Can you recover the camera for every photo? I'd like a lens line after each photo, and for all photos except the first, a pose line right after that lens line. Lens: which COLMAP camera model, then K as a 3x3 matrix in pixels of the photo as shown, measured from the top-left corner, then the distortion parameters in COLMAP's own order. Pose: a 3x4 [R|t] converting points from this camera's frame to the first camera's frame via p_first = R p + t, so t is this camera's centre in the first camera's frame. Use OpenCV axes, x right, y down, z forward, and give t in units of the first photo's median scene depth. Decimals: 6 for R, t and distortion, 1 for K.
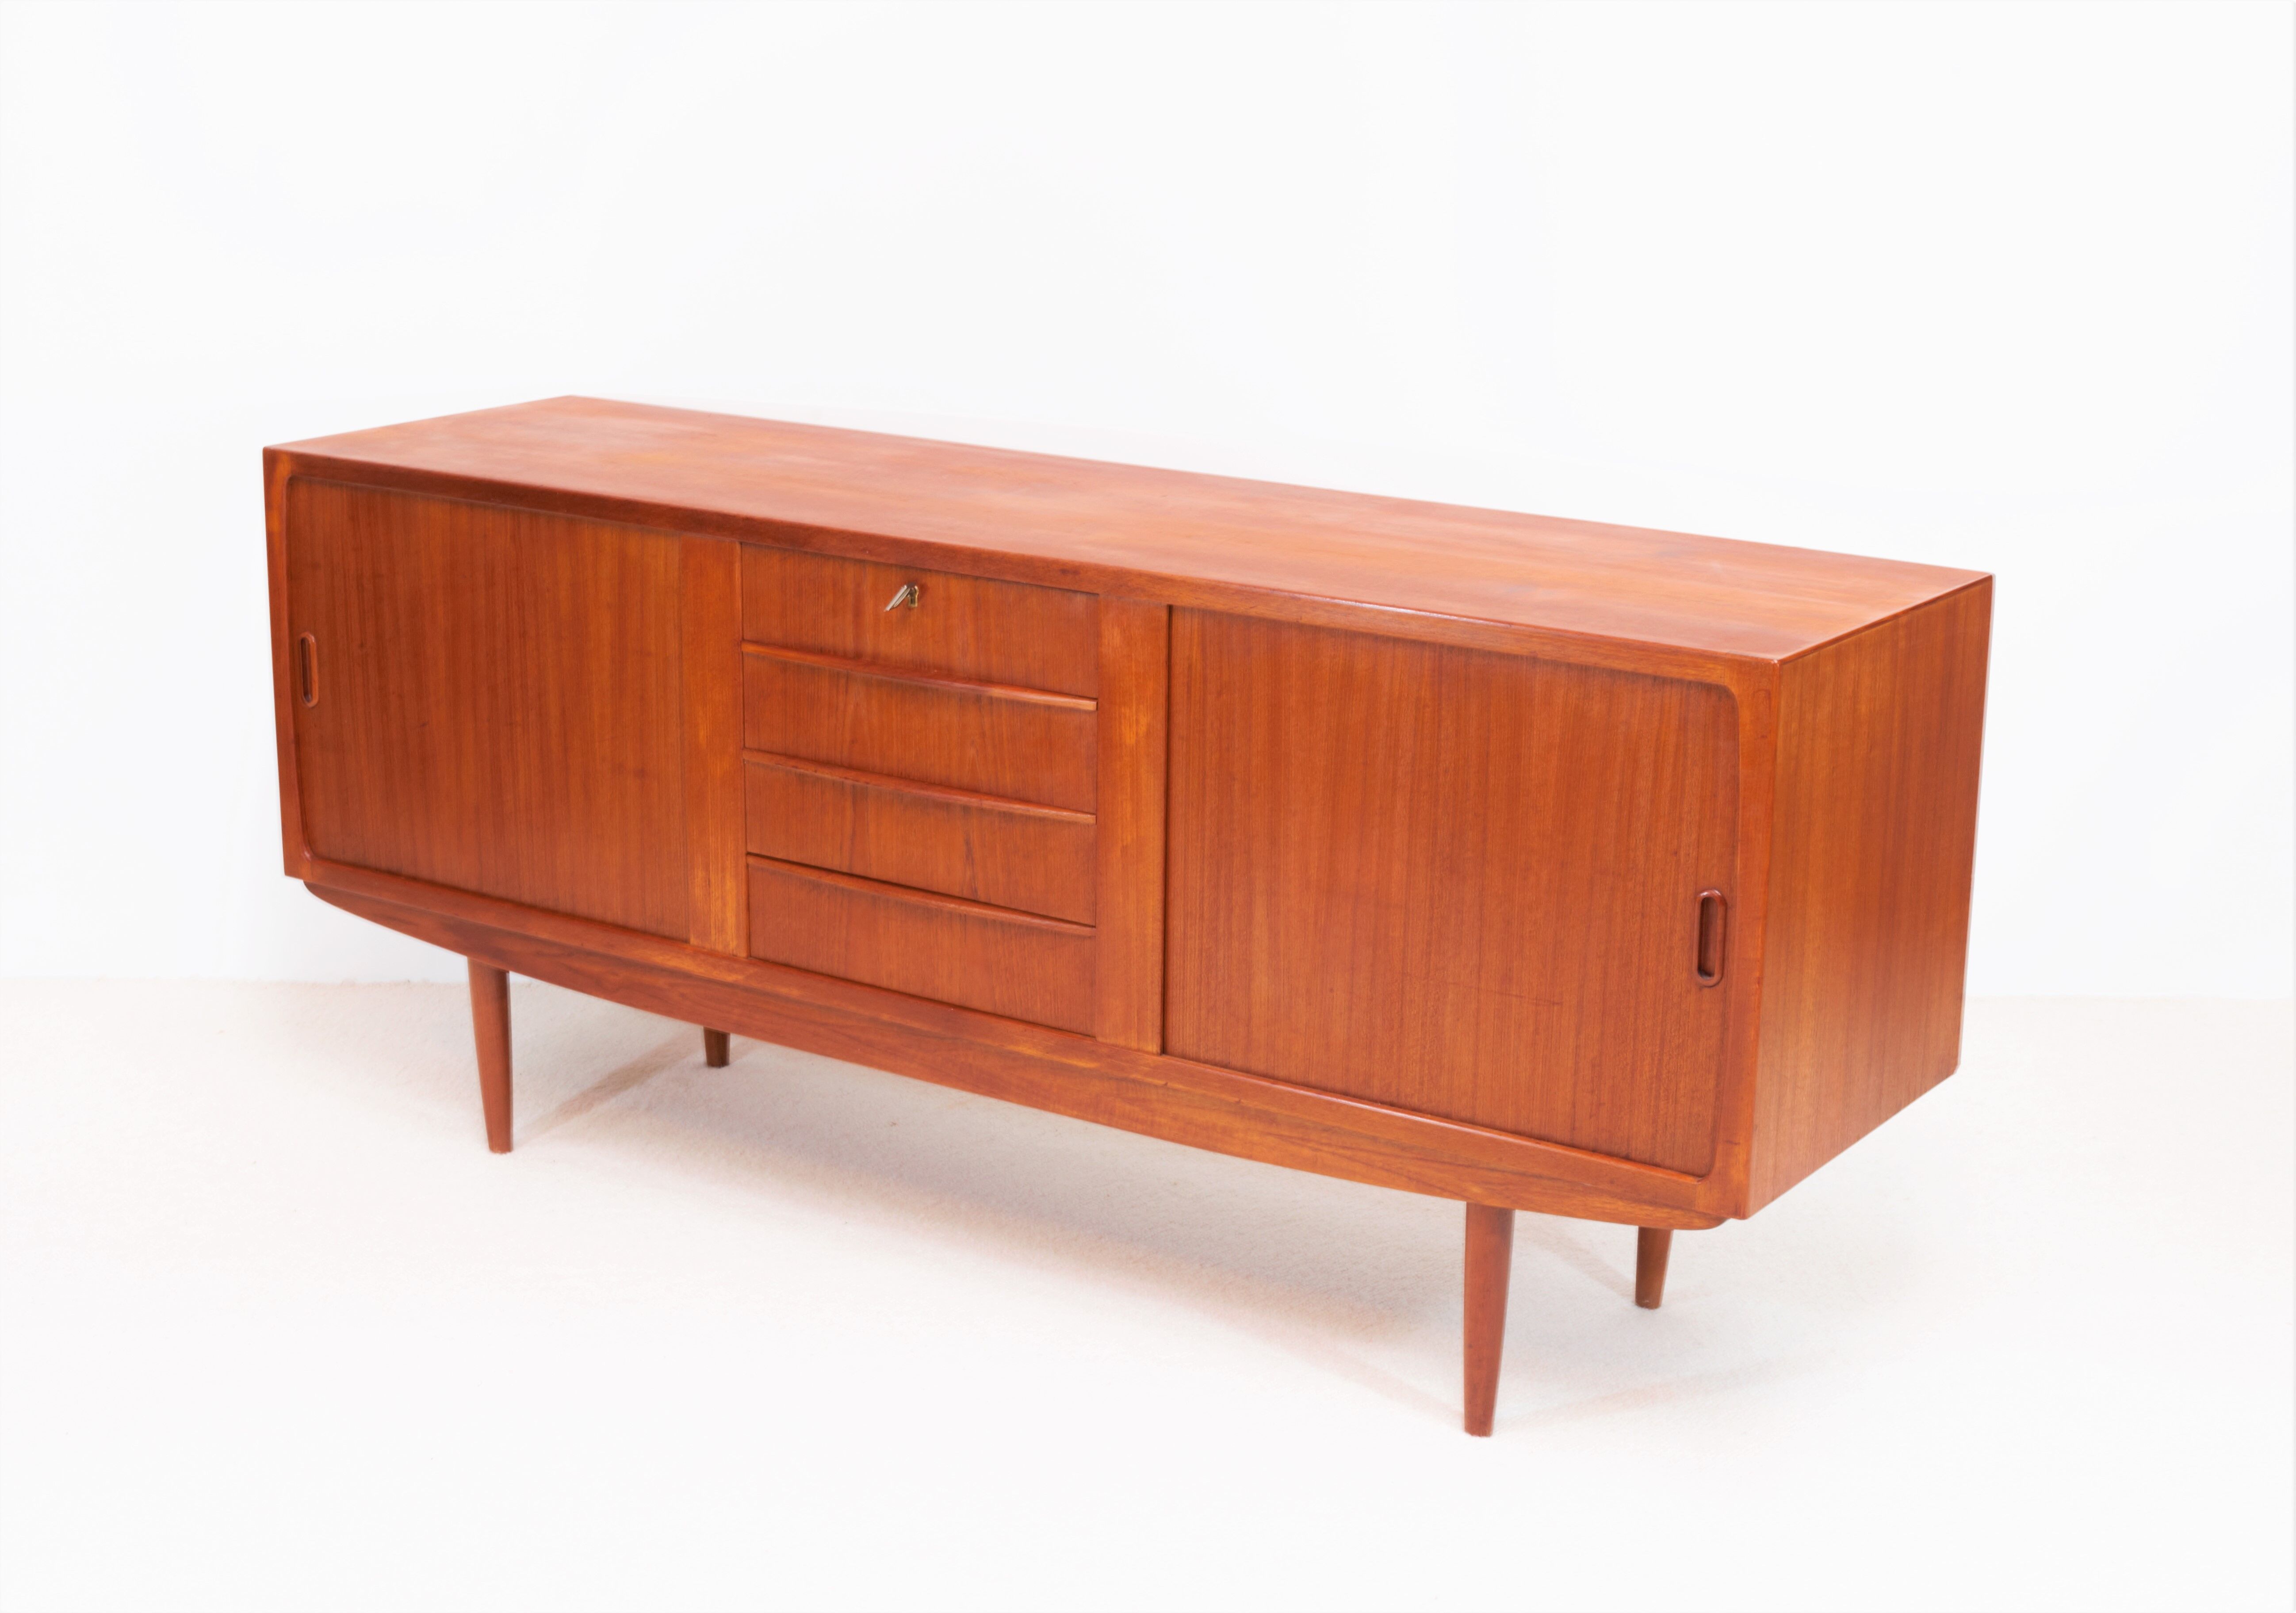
lens RADIAL K [[3197.2, 0, 1164.9], [0, 3197.2, 799.5], [0, 0, 1]] dist [-0.000909, 0.000000]
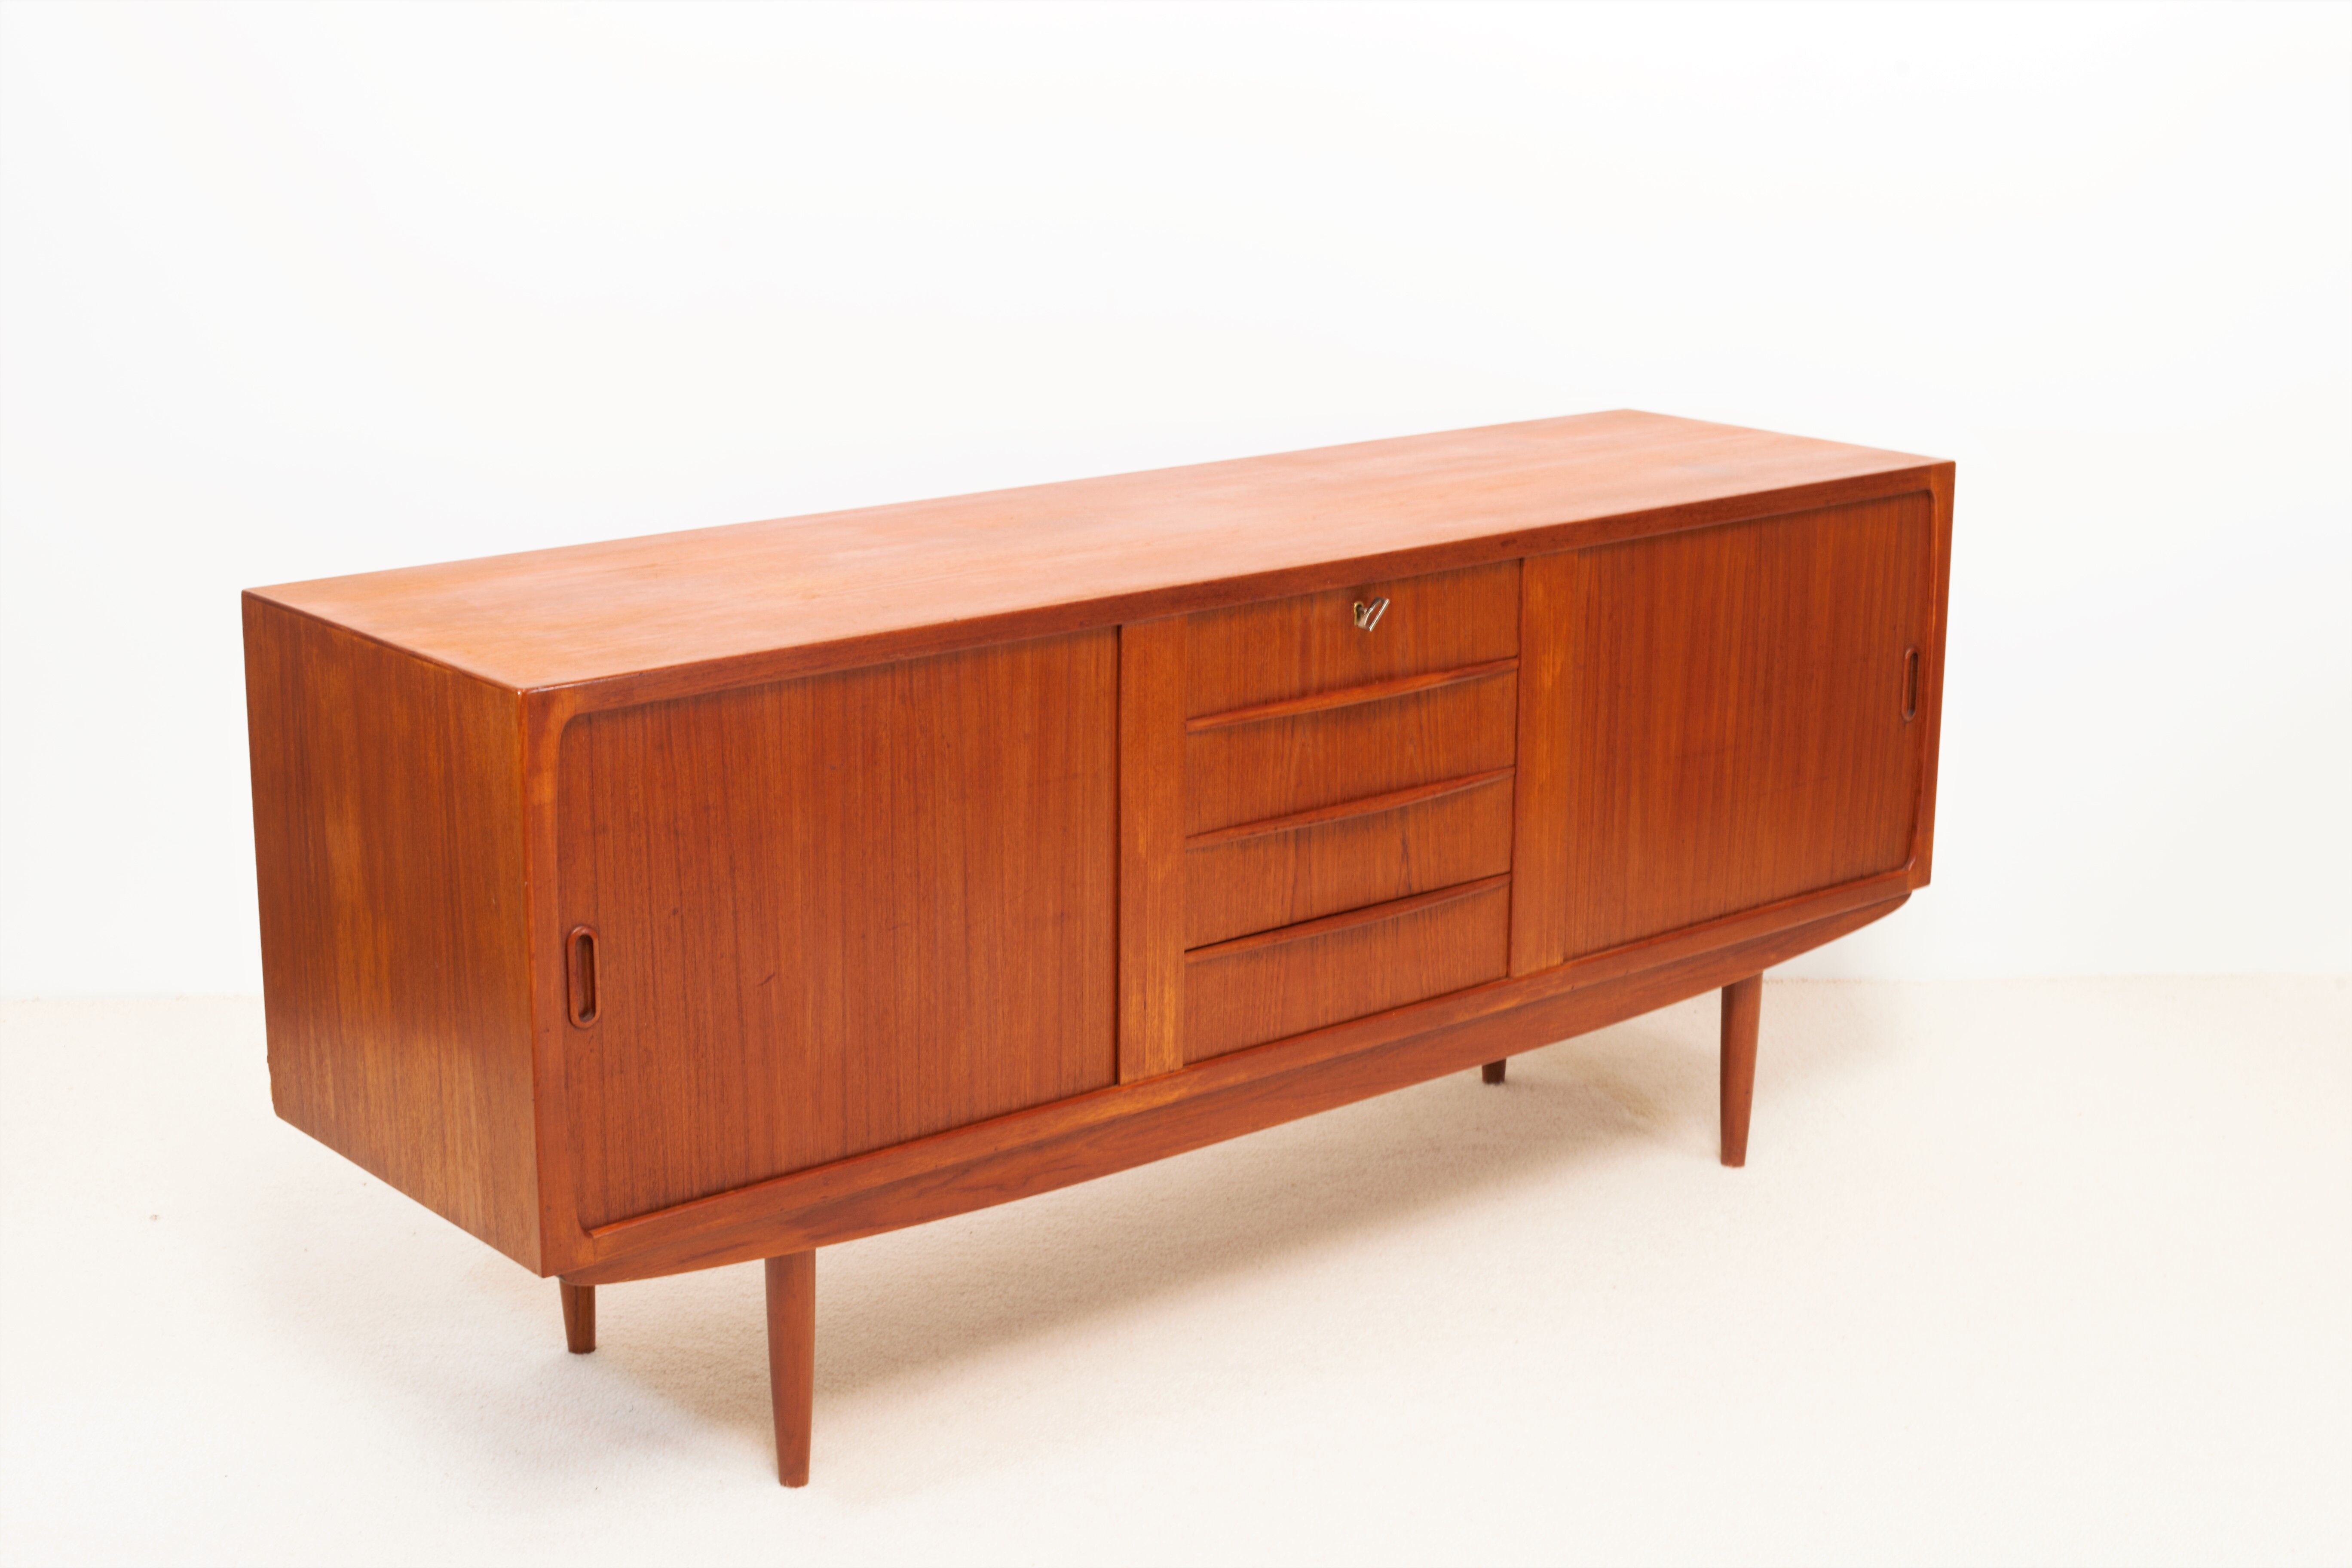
lens RADIAL K [[3483.8, 0, 1176.8], [0, 3483.8, 789.4], [0, 0, 1]] dist [-0.077457, 0.000000]
pose [[0.306147, -0.244302, 0.920104, -1.082923], [0.268377, 0.949458, 0.162799, -0.198976], [-0.913372, 0.197094, 0.356239, 0.660386]]
